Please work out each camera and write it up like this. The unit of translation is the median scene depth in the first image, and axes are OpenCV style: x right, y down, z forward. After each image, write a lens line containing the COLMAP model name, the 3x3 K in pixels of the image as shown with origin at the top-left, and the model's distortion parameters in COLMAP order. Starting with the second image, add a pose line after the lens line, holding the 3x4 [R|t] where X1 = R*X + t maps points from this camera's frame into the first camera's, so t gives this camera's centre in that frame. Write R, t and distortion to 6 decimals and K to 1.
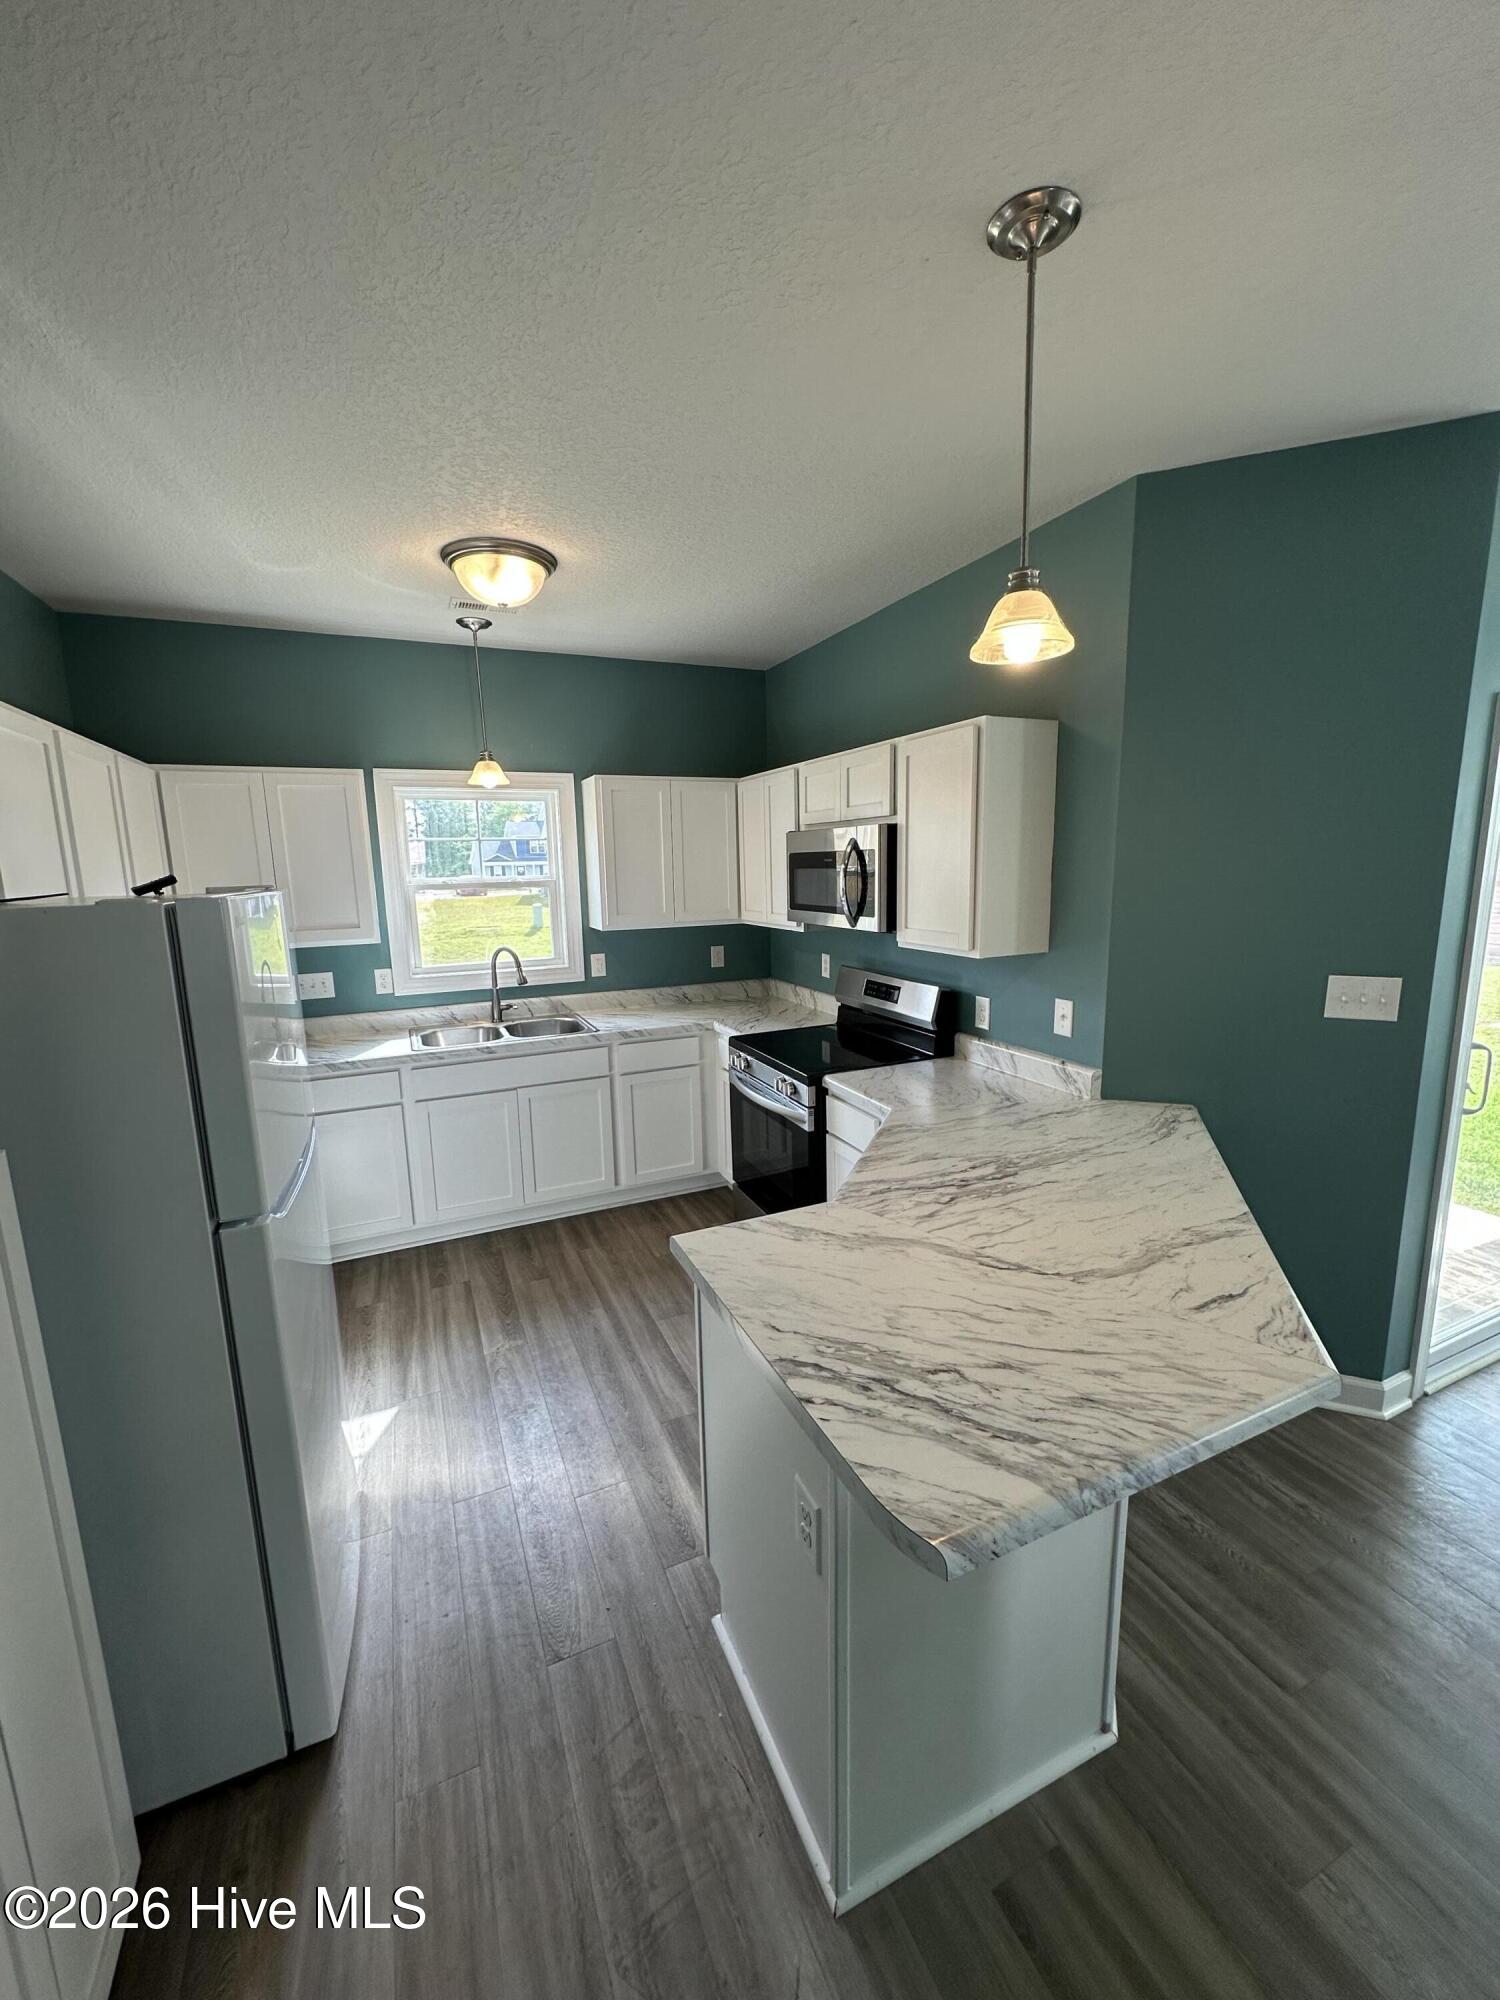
lens RADIAL K [[793.5, 0, 746.8], [0, 793.5, 1002.6], [0, 0, 1]] dist [-0.002654, 0.000543]
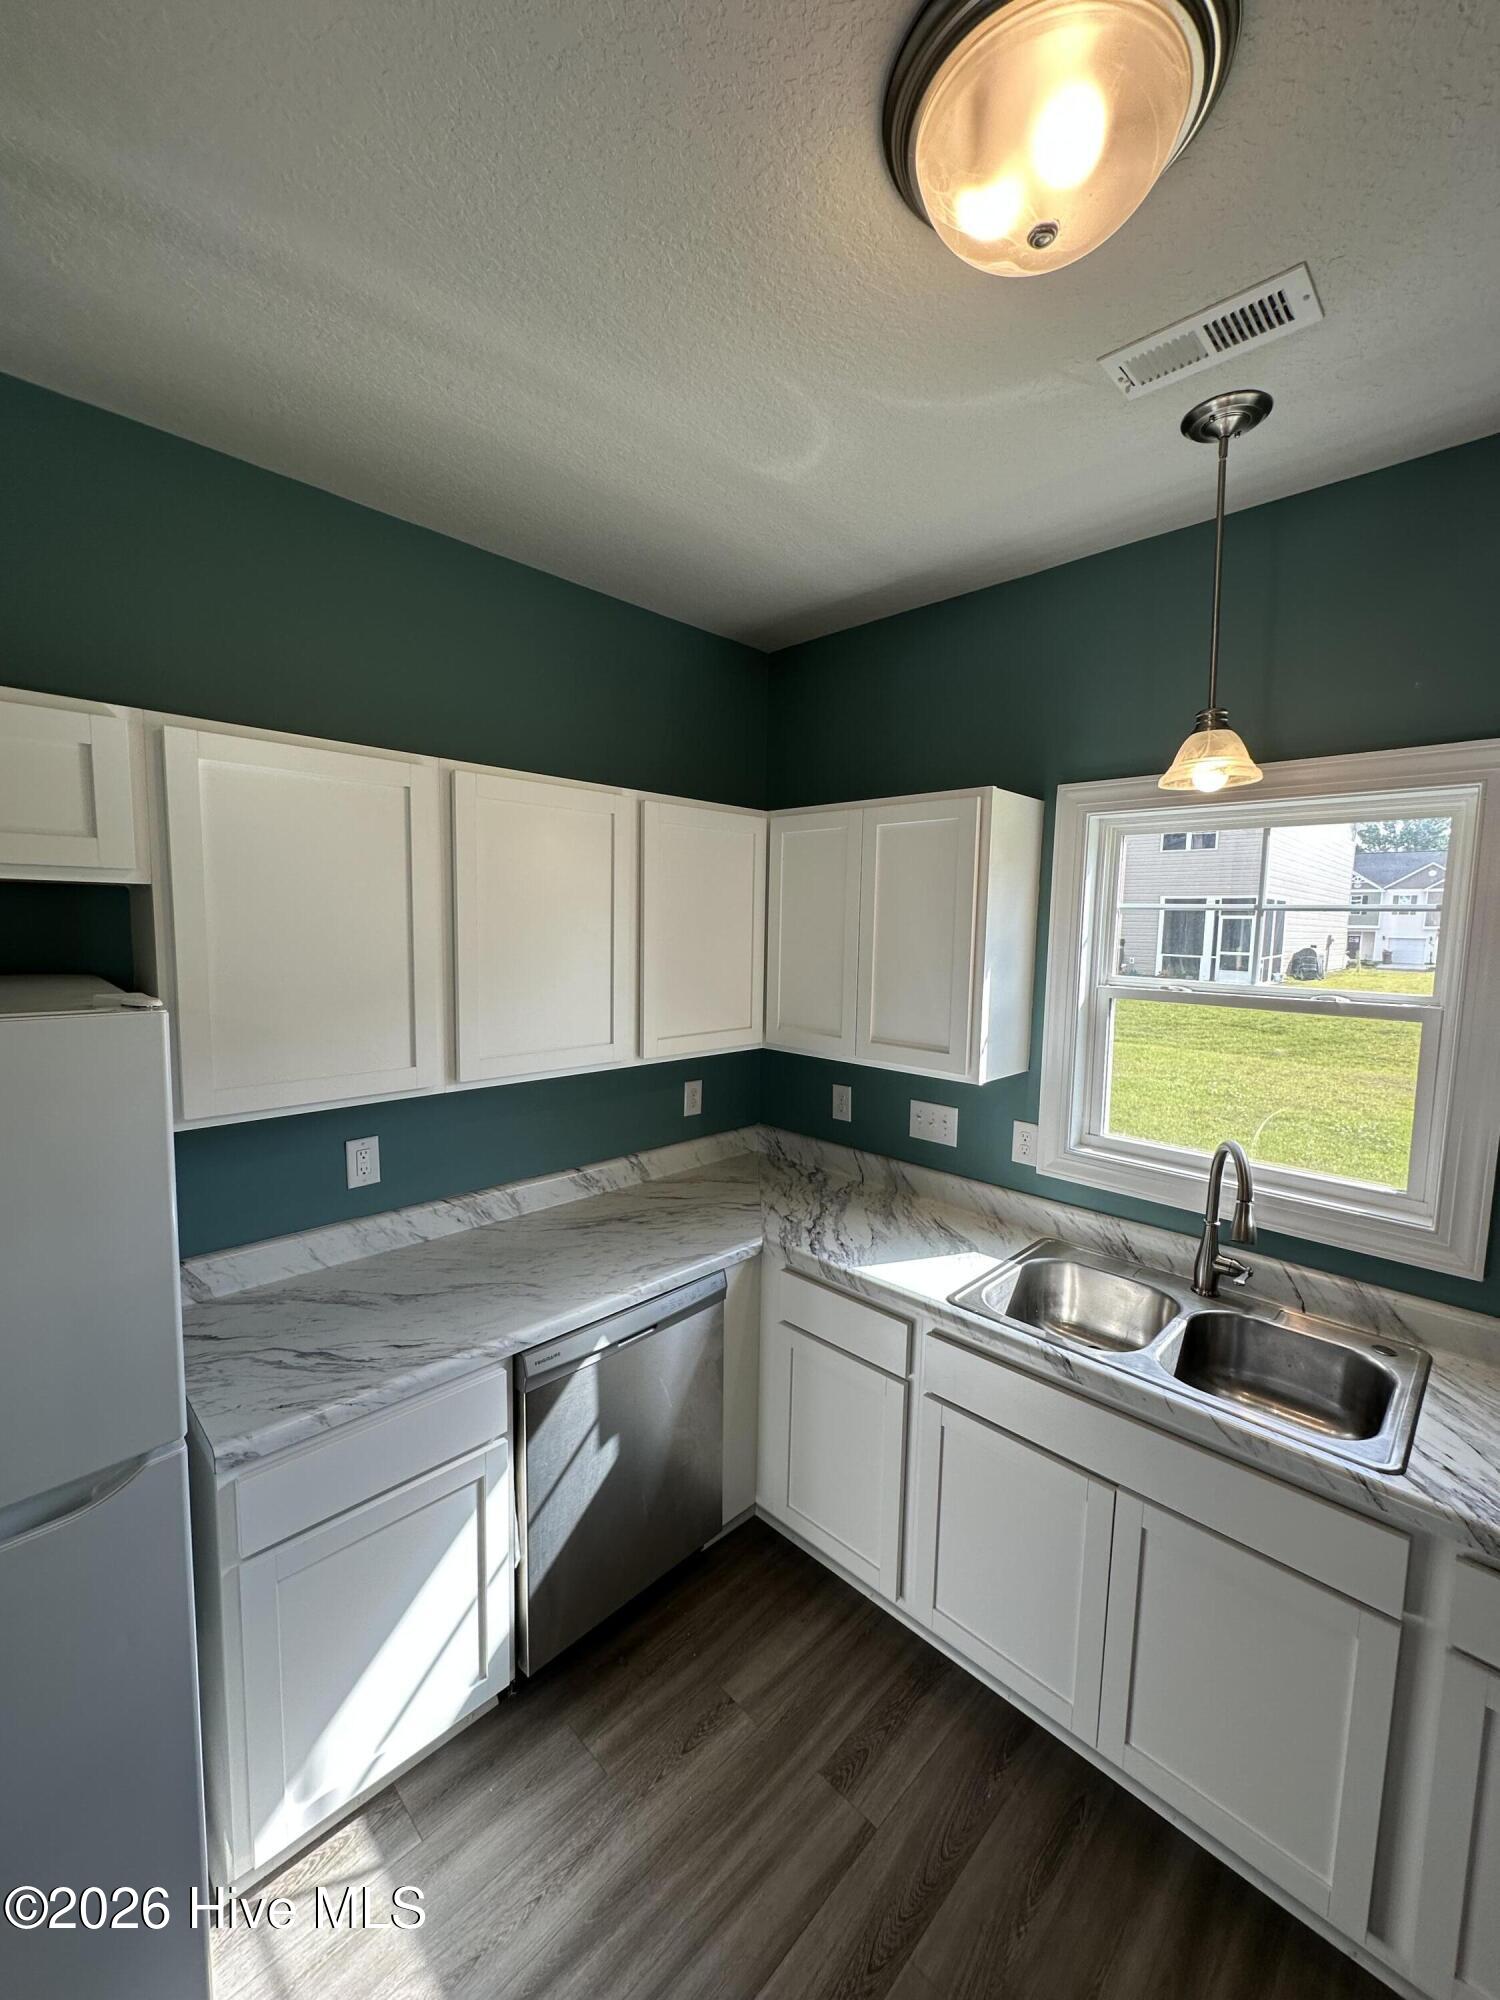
lens RADIAL K [[793.5, 0, 748.5], [0, 793.5, 999.7], [0, 0, 1]] dist [-0.002654, 0.000543]
pose [[0.363085, 0.118053, -0.924247, 0.000258], [-0.191015, 0.980304, 0.050174, -0.159329], [0.911967, 0.158327, 0.378483, 0.746650]]
